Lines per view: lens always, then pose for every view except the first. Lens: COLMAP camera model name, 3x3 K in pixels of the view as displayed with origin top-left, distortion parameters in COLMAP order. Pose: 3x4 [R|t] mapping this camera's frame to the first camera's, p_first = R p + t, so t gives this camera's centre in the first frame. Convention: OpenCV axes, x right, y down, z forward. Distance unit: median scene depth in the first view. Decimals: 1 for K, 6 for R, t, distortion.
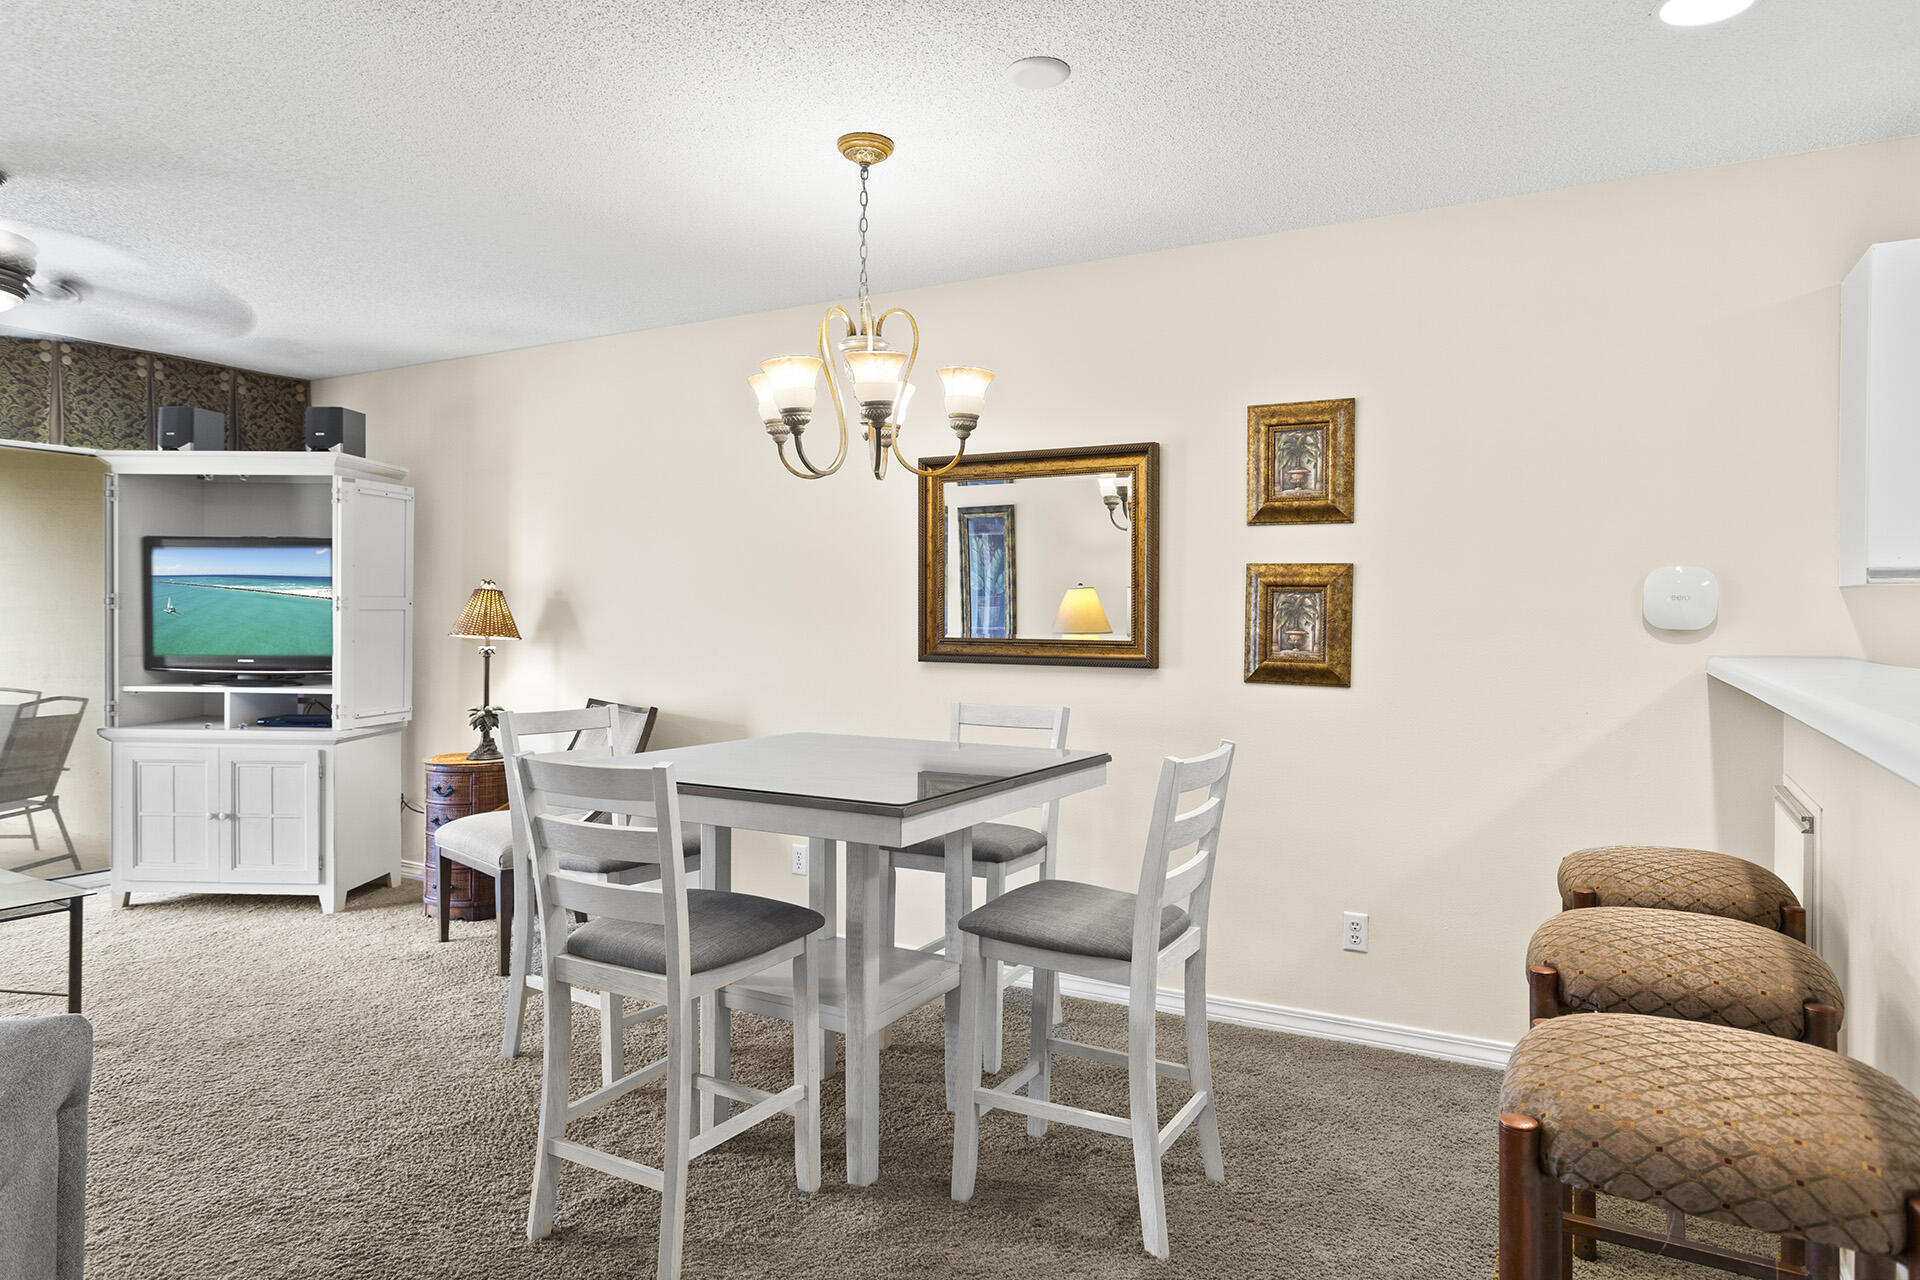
lens RADIAL K [[1210.7, 0, 960.2], [0, 1210.7, 635.2], [0, 0, 1]] dist [-0.001250, -0.000030]
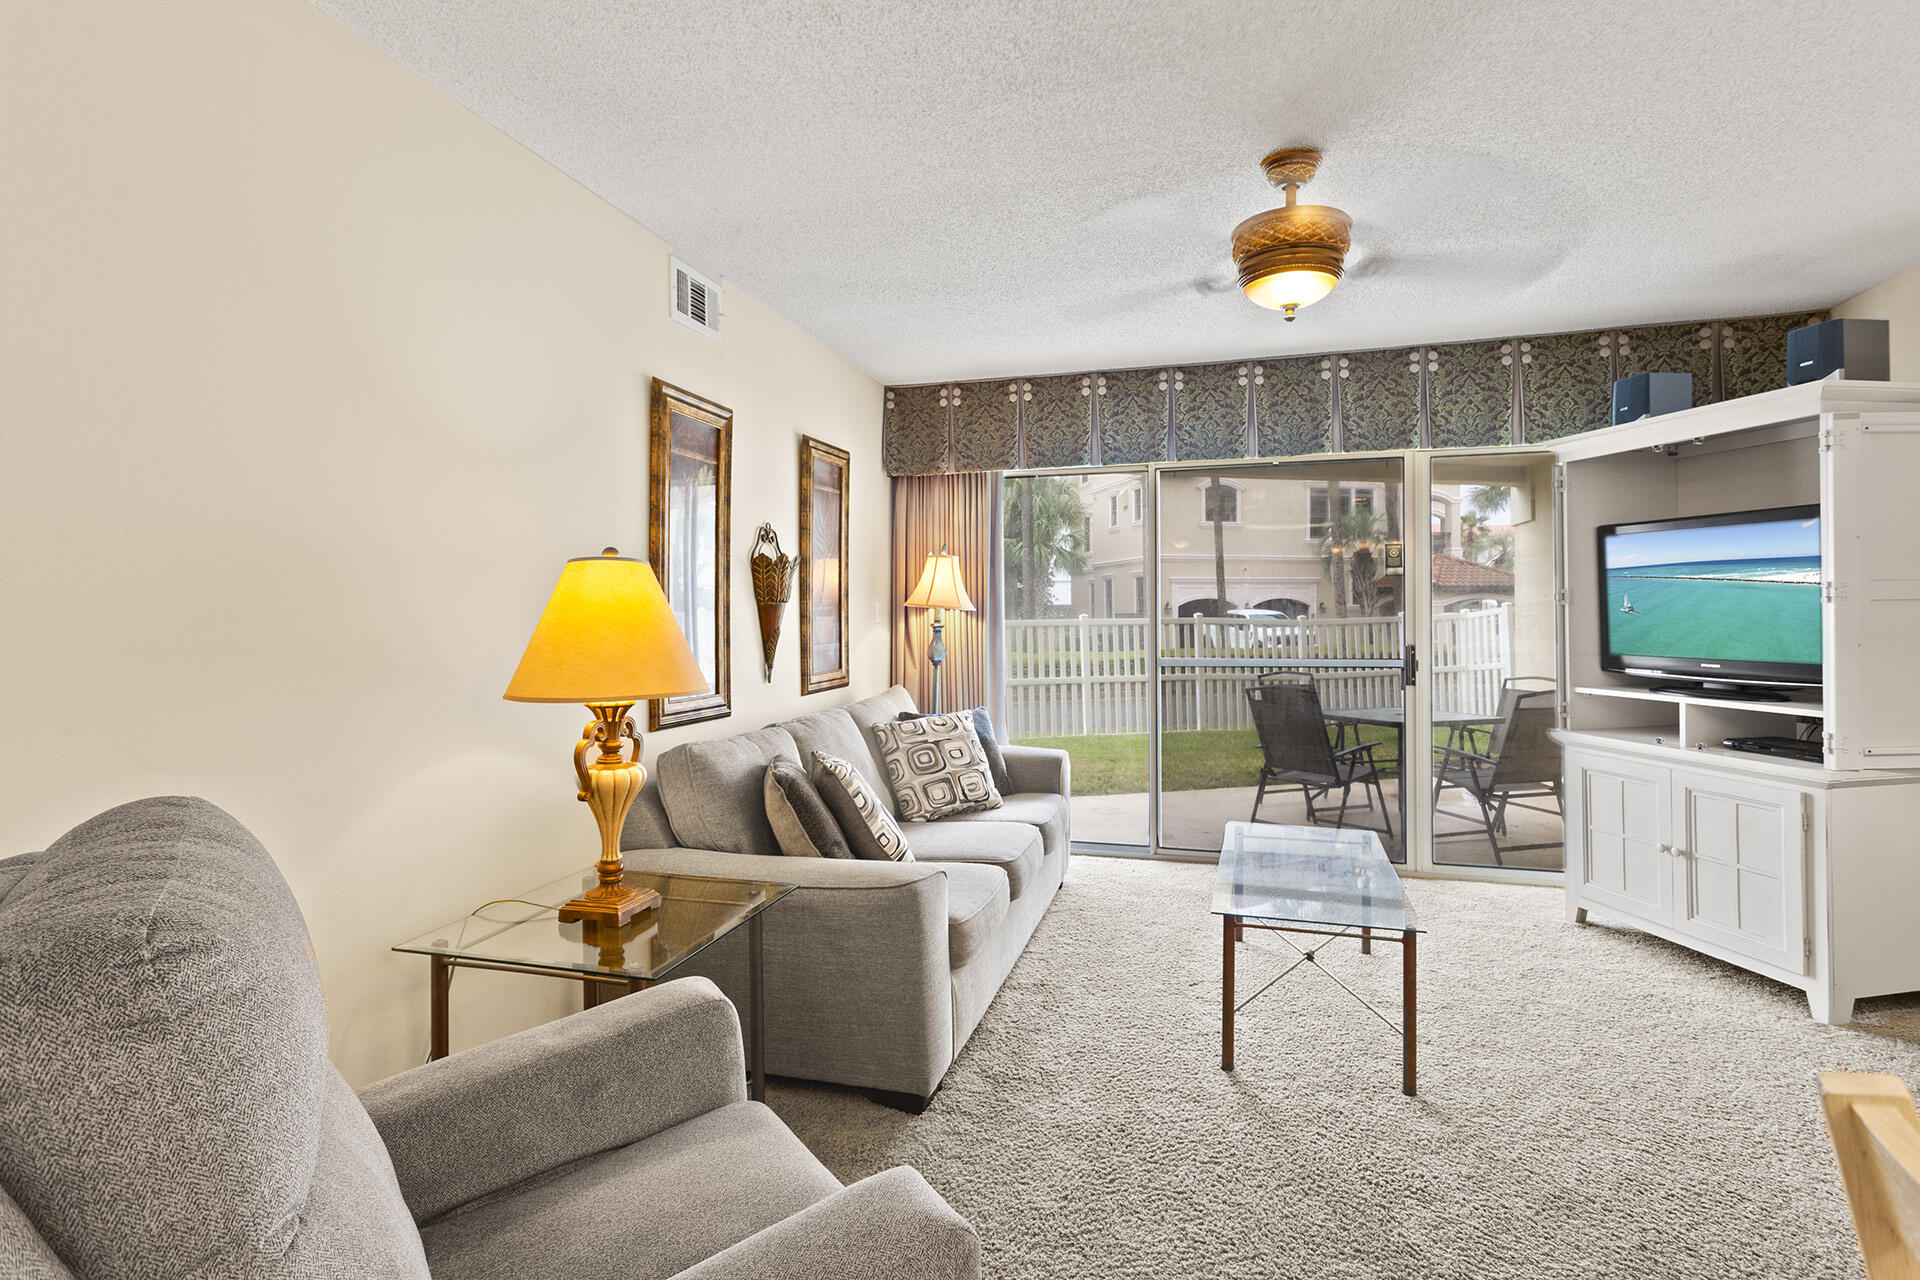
lens RADIAL K [[932.1, 0, 969.8], [0, 932.1, 615.0], [0, 0, 1]] dist [-0.000526, 0.000633]
pose [[0.235687, -0.009109, -0.971786, -0.097646], [-0.002829, 0.999945, -0.010059, -0.005402], [0.971825, 0.005120, 0.235648, 0.369570]]
